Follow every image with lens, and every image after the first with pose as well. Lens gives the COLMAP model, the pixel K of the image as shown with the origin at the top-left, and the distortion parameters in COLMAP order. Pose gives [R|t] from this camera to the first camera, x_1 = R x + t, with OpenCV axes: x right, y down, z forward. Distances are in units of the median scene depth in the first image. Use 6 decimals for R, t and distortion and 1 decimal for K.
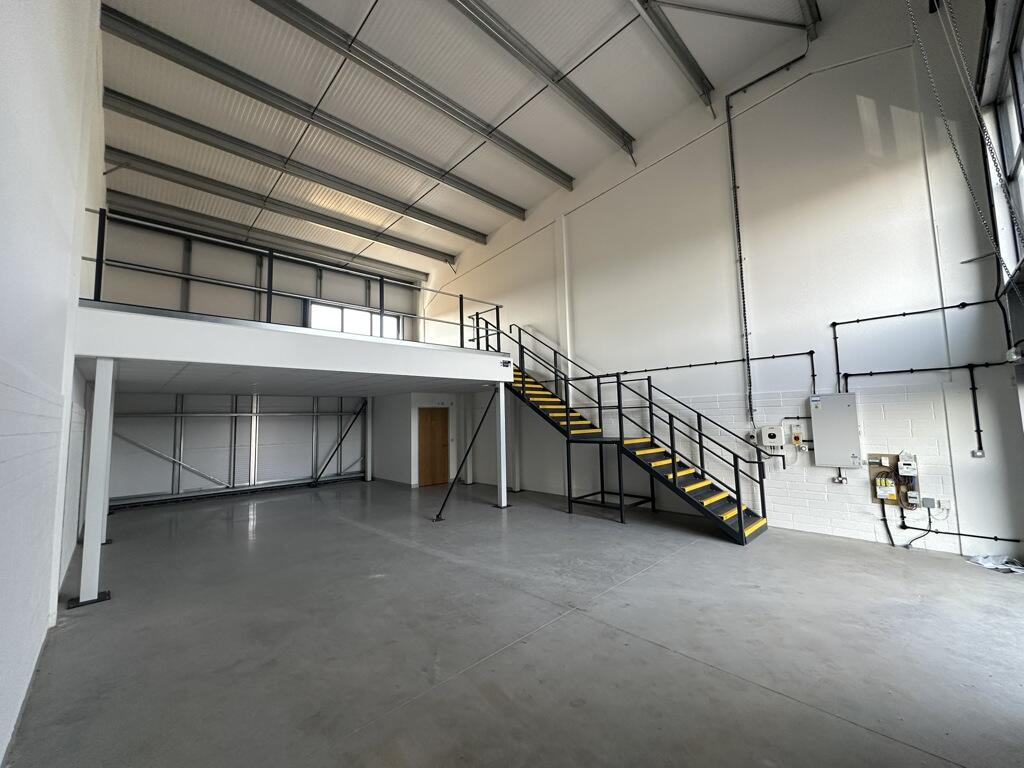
lens RADIAL K [[408.6, 0, 512.5], [0, 408.6, 382.5], [0, 0, 1]] dist [-0.001769, -0.000239]
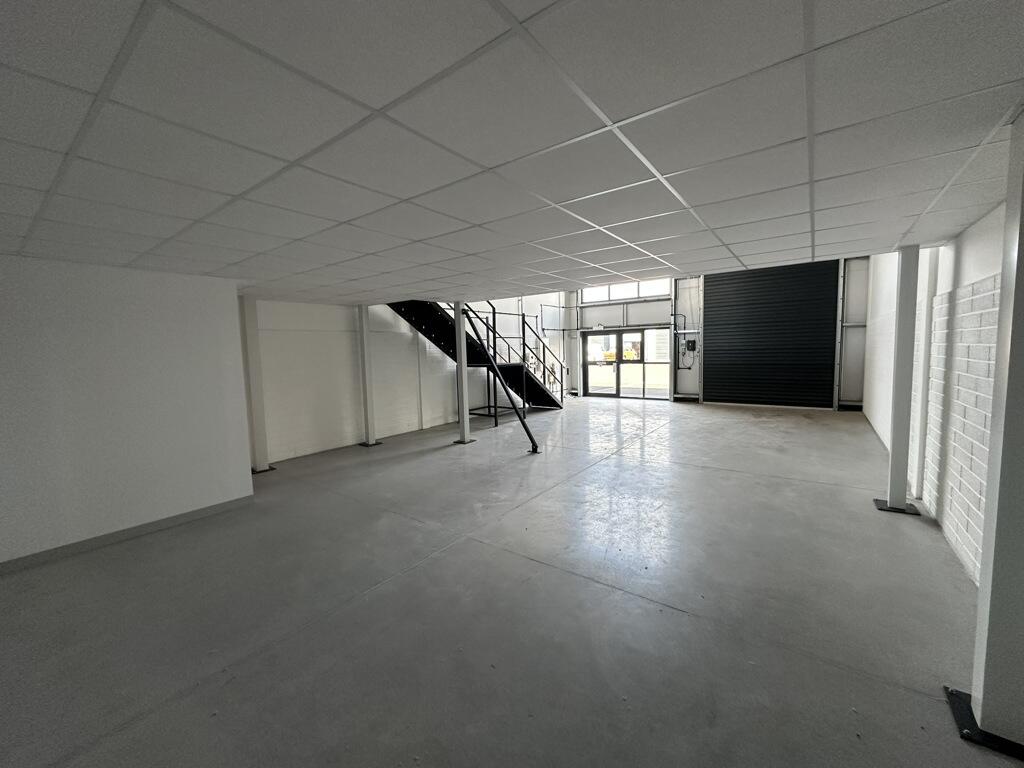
lens RADIAL K [[408.6, 0, 512.5], [0, 408.6, 382.5], [0, 0, 1]] dist [-0.001769, -0.000239]
pose [[-0.157738, -0.045718, 0.986422, -1.365685], [-0.059421, 0.997557, 0.036732, 0.201570], [-0.985692, -0.052820, -0.160069, 1.538075]]
